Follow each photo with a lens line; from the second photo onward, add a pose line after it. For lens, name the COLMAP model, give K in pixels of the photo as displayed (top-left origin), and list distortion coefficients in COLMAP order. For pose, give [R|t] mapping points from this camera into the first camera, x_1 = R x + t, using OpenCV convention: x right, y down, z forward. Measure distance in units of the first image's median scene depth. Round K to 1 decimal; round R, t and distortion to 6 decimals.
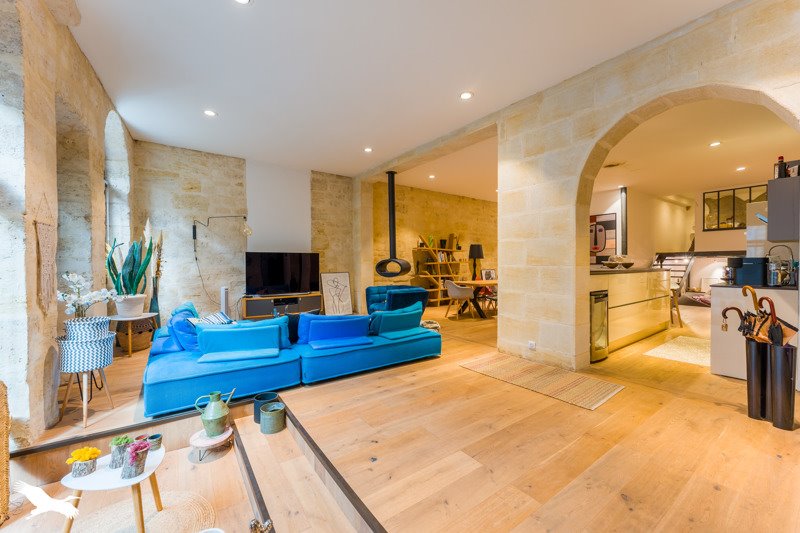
lens RADIAL K [[321.0, 0, 394.0], [0, 321.0, 266.9], [0, 0, 1]] dist [-0.000253, -0.000205]
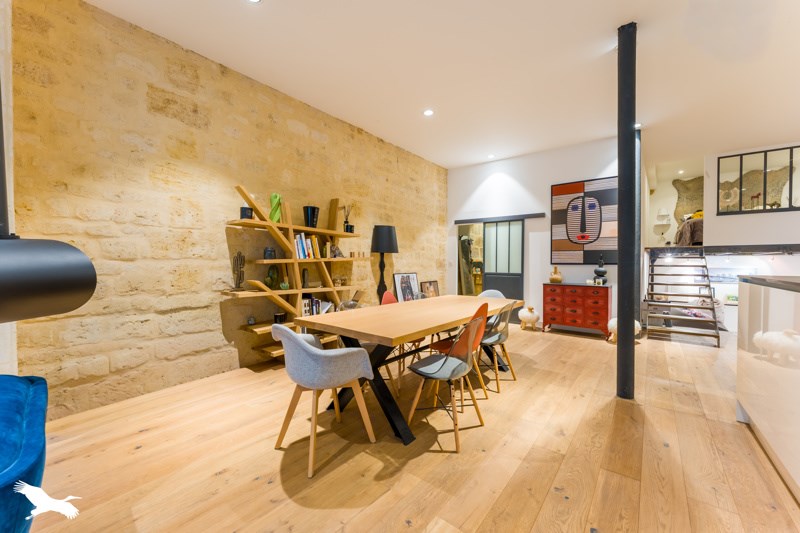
lens RADIAL K [[321.0, 0, 396.8], [0, 321.0, 264.8], [0, 0, 1]] dist [-0.000253, -0.000205]
pose [[0.961147, 0.003390, 0.276016, 0.182598], [-0.003203, 0.999994, -0.001130, -0.008076], [-0.276018, 0.000202, 0.961152, 0.687326]]
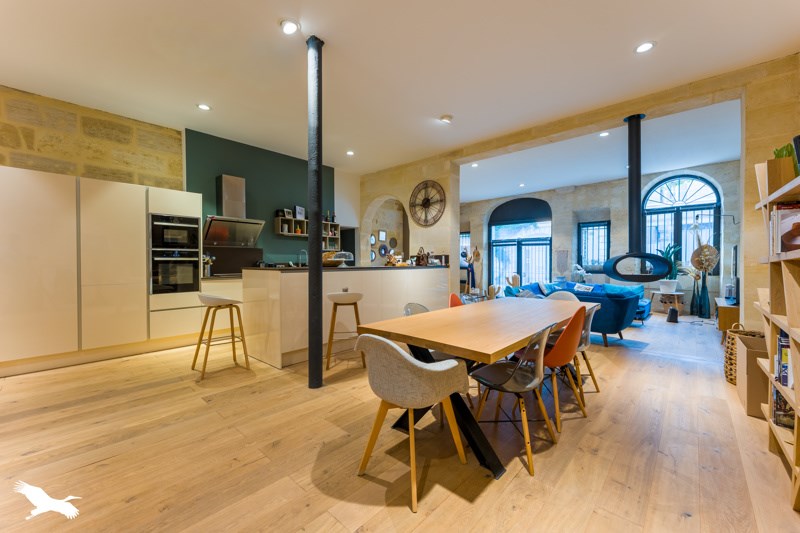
lens RADIAL K [[321.0, 0, 400.9], [0, 321.0, 263.4], [0, 0, 1]] dist [-0.000253, -0.000205]
pose [[-0.975854, 0.003851, -0.218389, 0.545953], [-0.000040, 0.999841, 0.017812, -0.017414], [0.218423, 0.017391, -0.975699, 1.430705]]
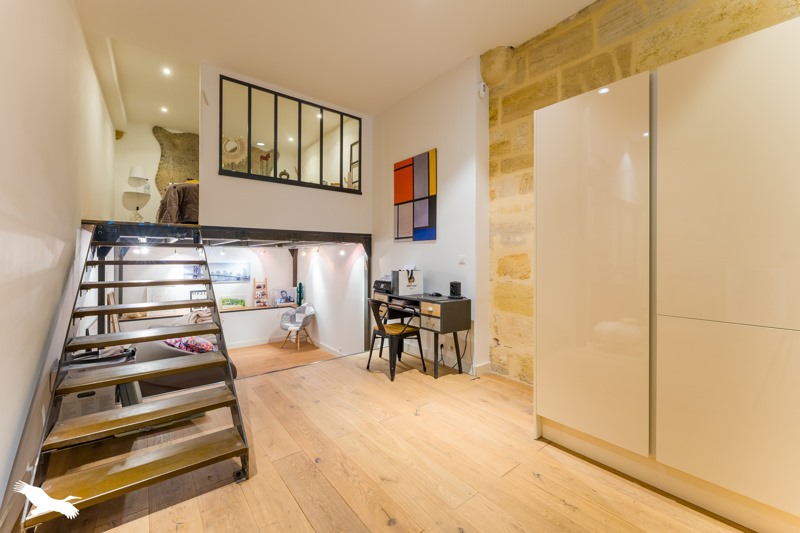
lens RADIAL K [[321.0, 0, 399.7], [0, 321.0, 254.8], [0, 0, 1]] dist [-0.000253, -0.000205]
pose [[-0.053157, 0.008345, 0.998551, 0.714317], [0.011947, 0.999899, -0.007720, -0.010609], [-0.998515, 0.011520, -0.053252, 1.014474]]
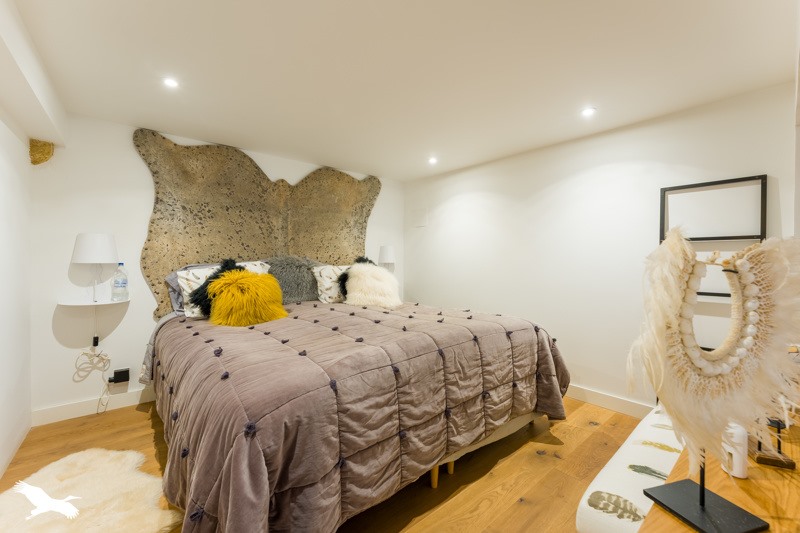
lens RADIAL K [[321.0, 0, 396.1], [0, 321.0, 260.2], [0, 0, 1]] dist [-0.000253, -0.000205]
pose [[-0.092382, -0.004963, 0.995711, 1.173518], [0.008502, 0.999947, 0.005773, -0.202367], [-0.995687, 0.008999, -0.092335, 1.335064]]
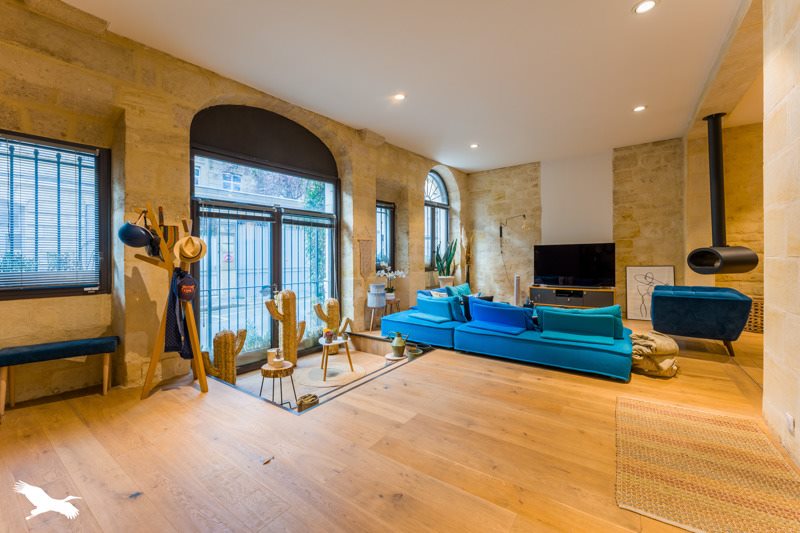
lens RADIAL K [[321.0, 0, 399.5], [0, 321.0, 260.7], [0, 0, 1]] dist [-0.000253, -0.000205]
pose [[0.324863, 0.007166, -0.945734, 0.381565], [0.000706, 0.999969, 0.007820, -0.002051], [0.945761, -0.003208, 0.324848, 0.159780]]
